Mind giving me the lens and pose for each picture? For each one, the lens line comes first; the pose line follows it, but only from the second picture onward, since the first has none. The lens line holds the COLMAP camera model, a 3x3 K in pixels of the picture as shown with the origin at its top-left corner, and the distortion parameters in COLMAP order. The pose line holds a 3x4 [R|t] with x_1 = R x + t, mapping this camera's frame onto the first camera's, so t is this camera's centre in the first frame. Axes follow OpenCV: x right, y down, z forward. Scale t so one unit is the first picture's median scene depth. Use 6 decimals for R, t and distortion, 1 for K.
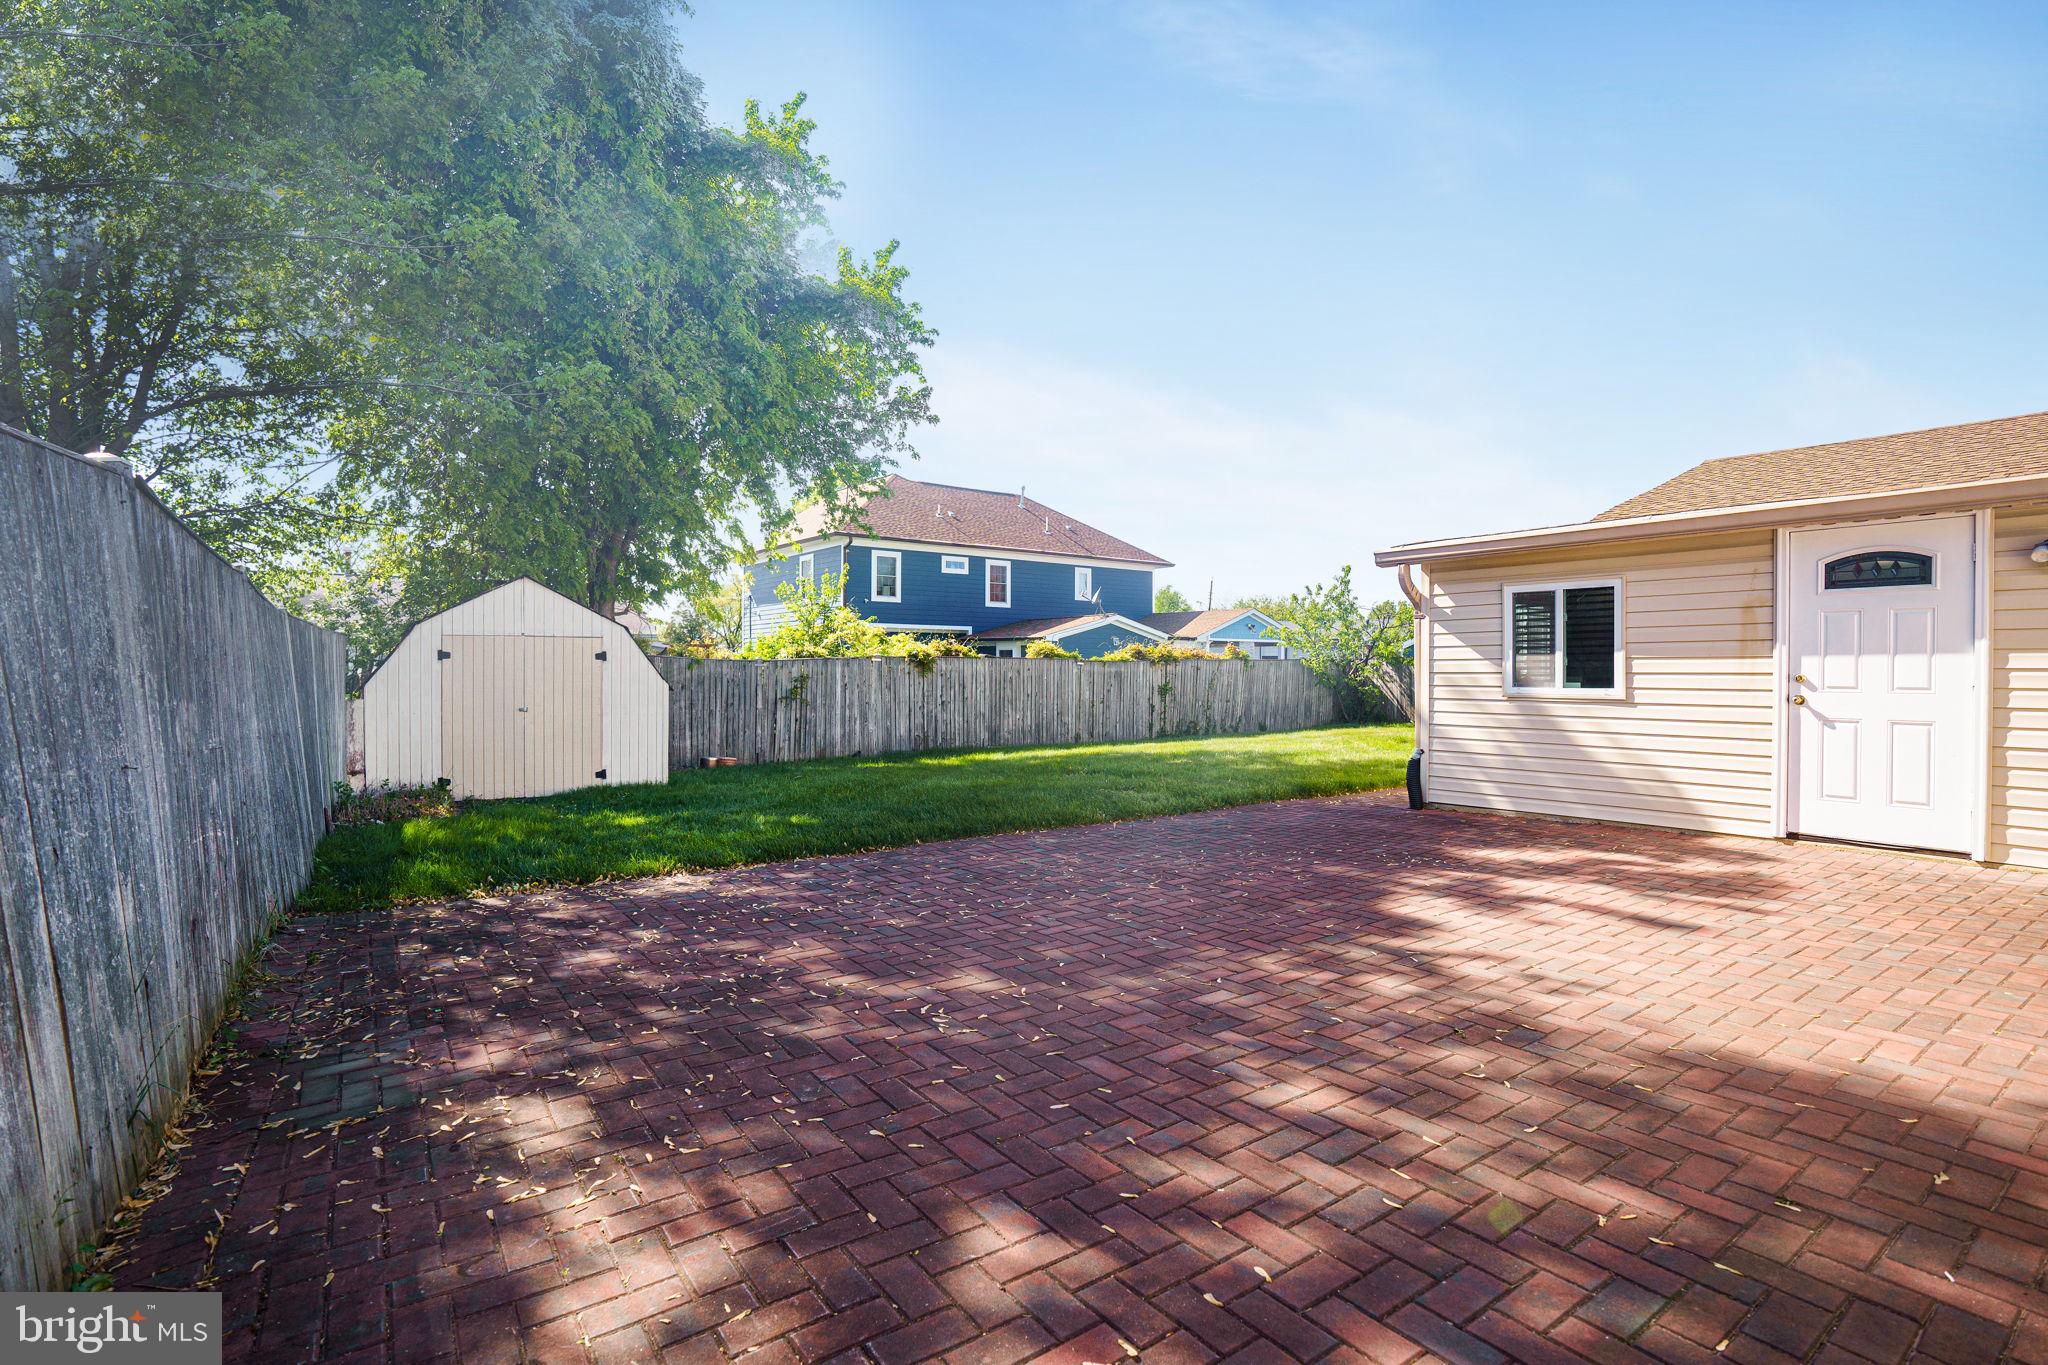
lens RADIAL K [[974.0, 0, 1026.6], [0, 974.0, 711.3], [0, 0, 1]] dist [-0.056602, 0.033068]
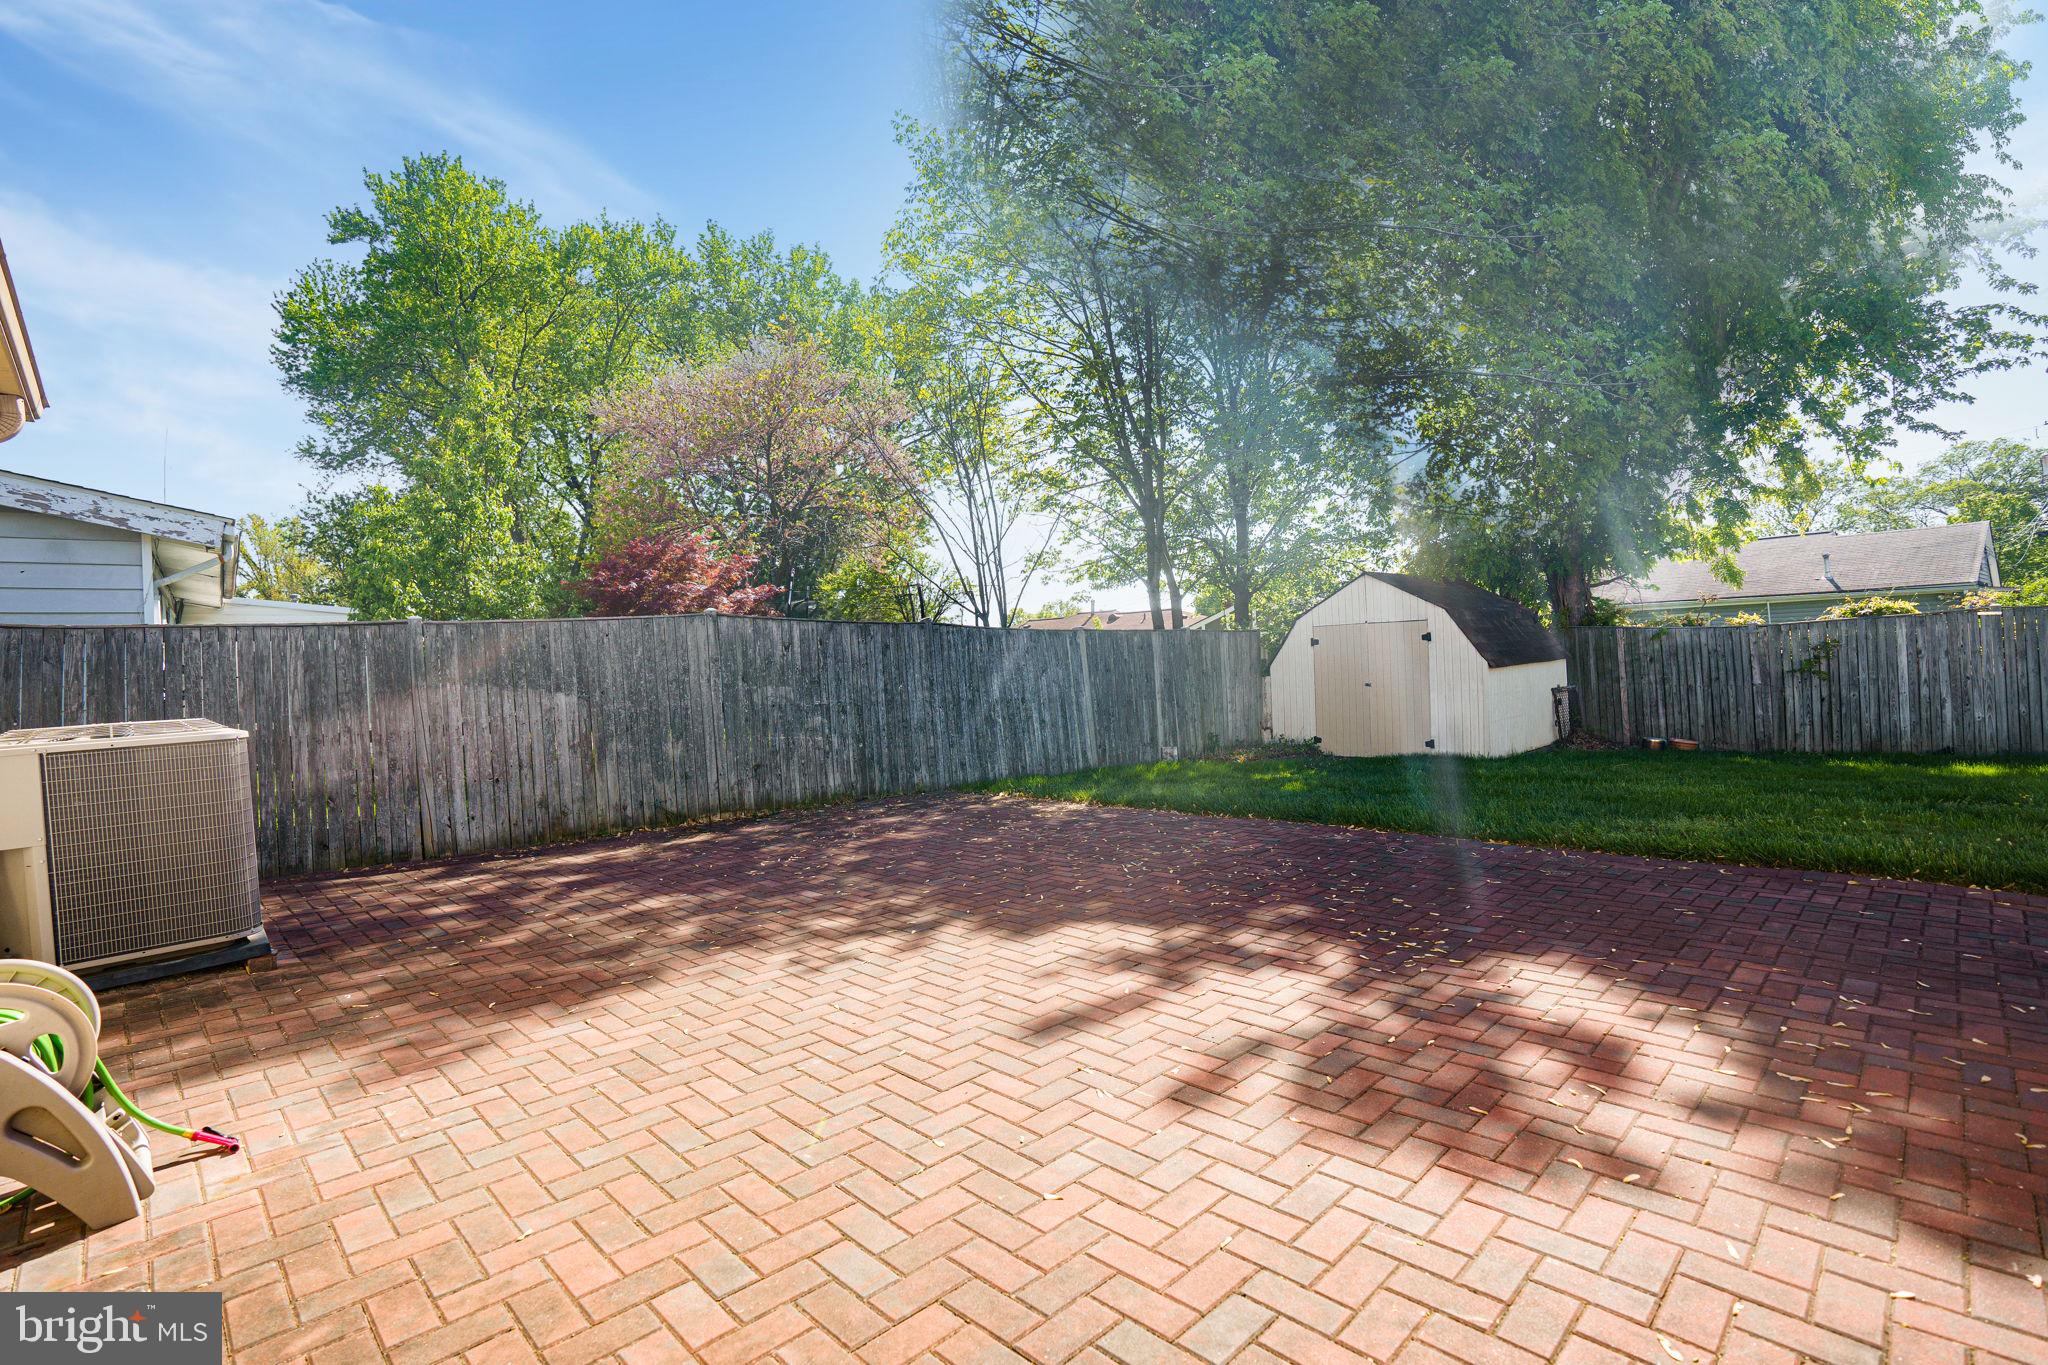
lens RADIAL K [[969.7, 0, 1011.7], [0, 969.7, 673.6], [0, 0, 1]] dist [-0.066405, 0.031523]
pose [[0.128123, 0.000618, -0.991758, 0.442712], [-0.001641, 0.999999, 0.000411, -0.011064], [0.991757, 0.001575, 0.128123, 0.290168]]
